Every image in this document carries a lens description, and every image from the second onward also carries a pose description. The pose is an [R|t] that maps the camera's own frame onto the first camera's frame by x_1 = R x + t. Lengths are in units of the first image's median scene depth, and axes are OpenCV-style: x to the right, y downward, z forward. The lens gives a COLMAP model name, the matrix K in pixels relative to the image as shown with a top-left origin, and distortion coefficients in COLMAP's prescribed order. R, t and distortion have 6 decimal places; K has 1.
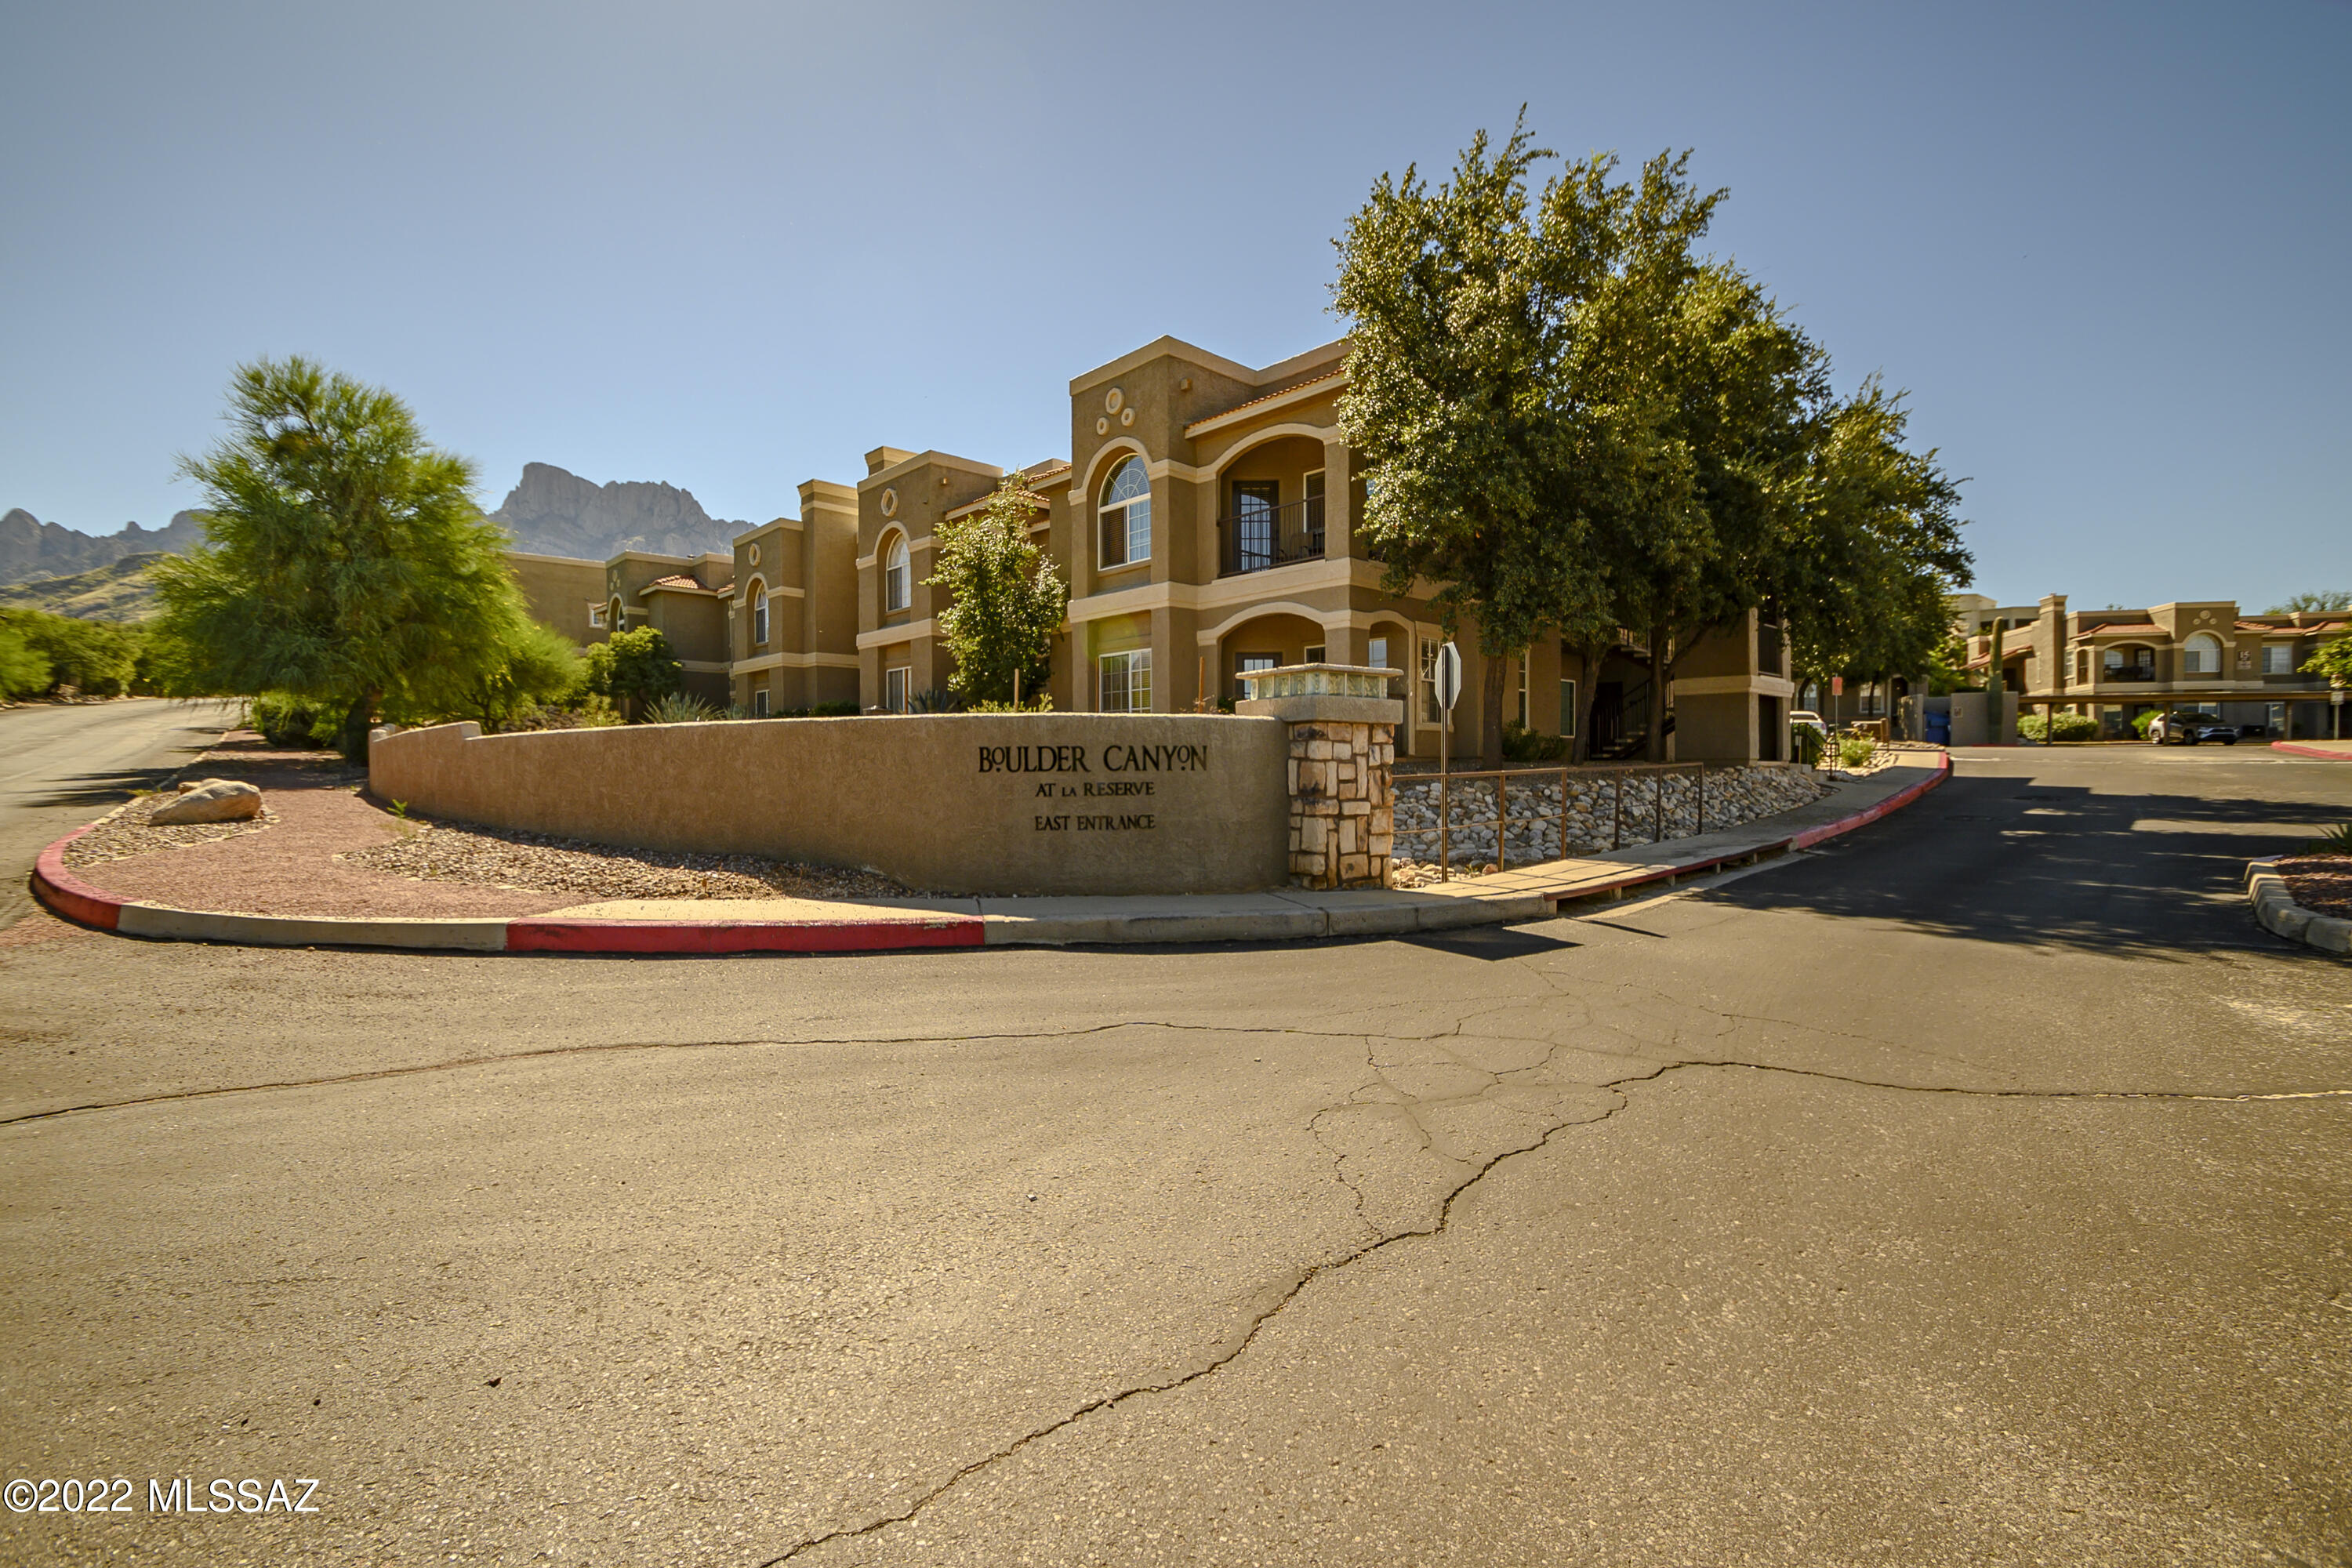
lens RADIAL K [[1078.7, 0, 1184.7], [0, 1078.7, 793.2], [0, 0, 1]] dist [0.004599, -0.009927]
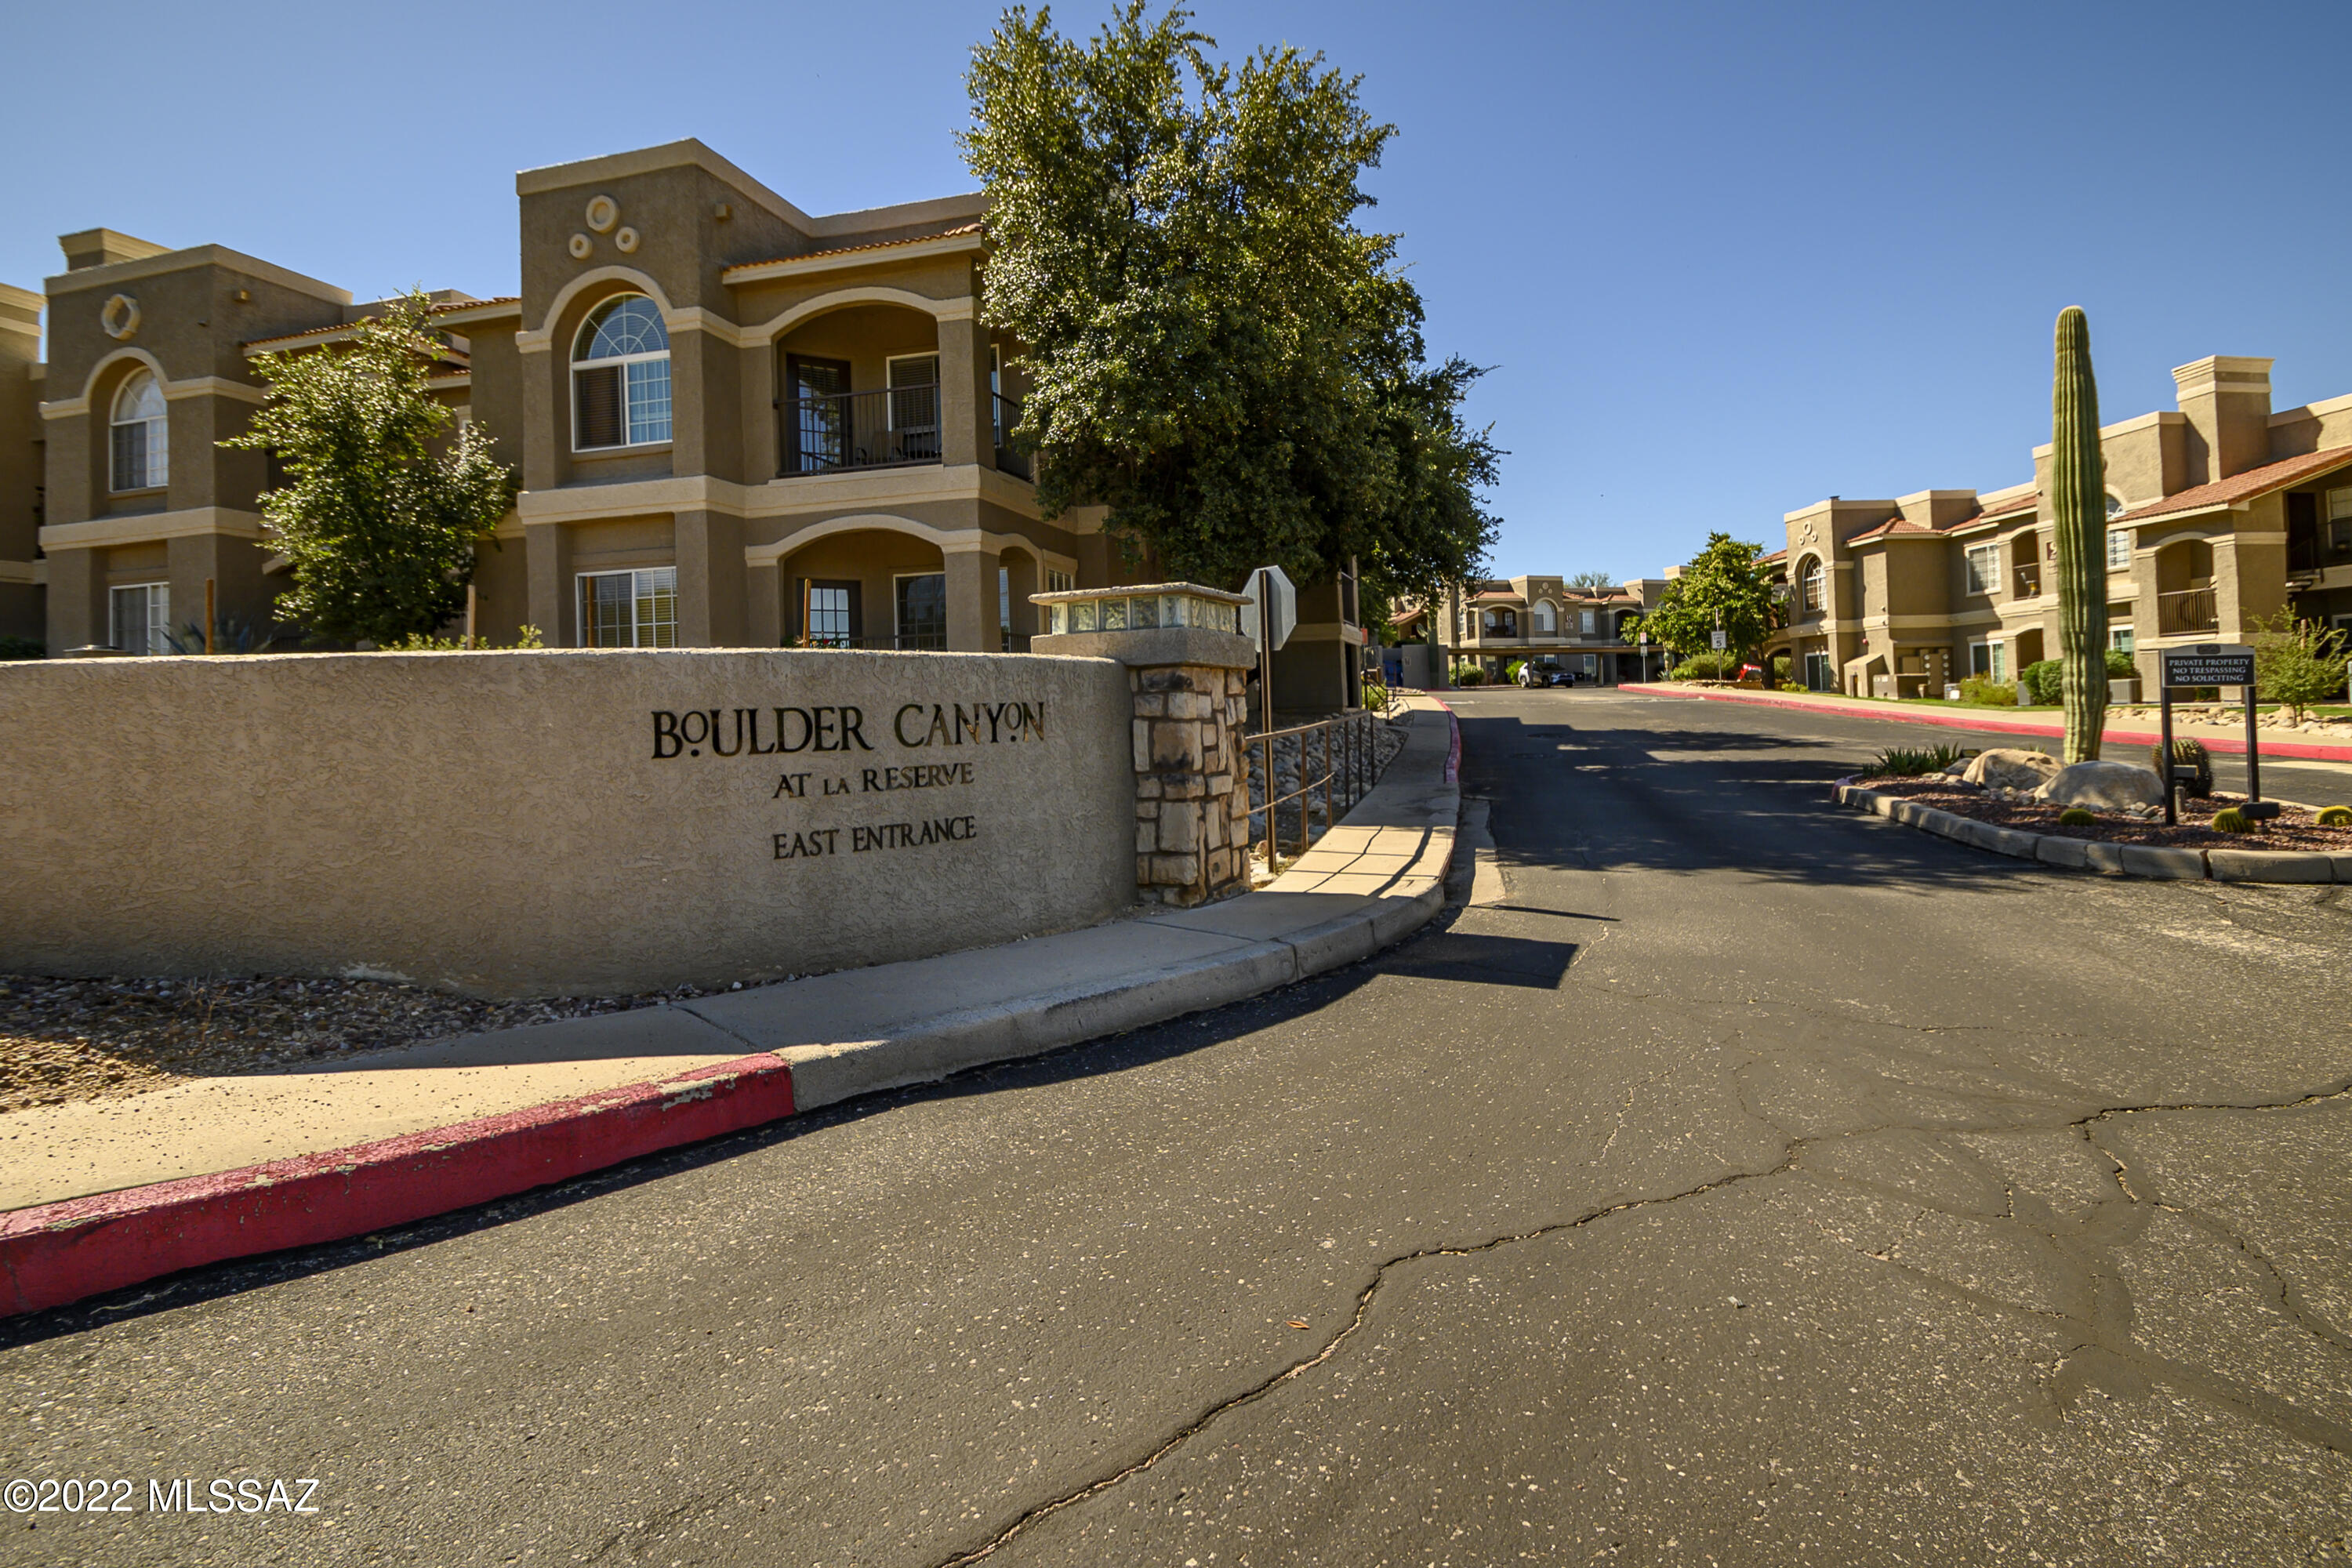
lens RADIAL K [[1078.7, 0, 1201.0], [0, 1078.7, 699.3], [0, 0, 1]] dist [0.004599, -0.009927]
pose [[0.833824, -0.015094, 0.551824, -0.150248], [0.037667, 0.998852, -0.029595, -0.013498], [-0.550744, 0.045462, 0.833435, 0.240551]]
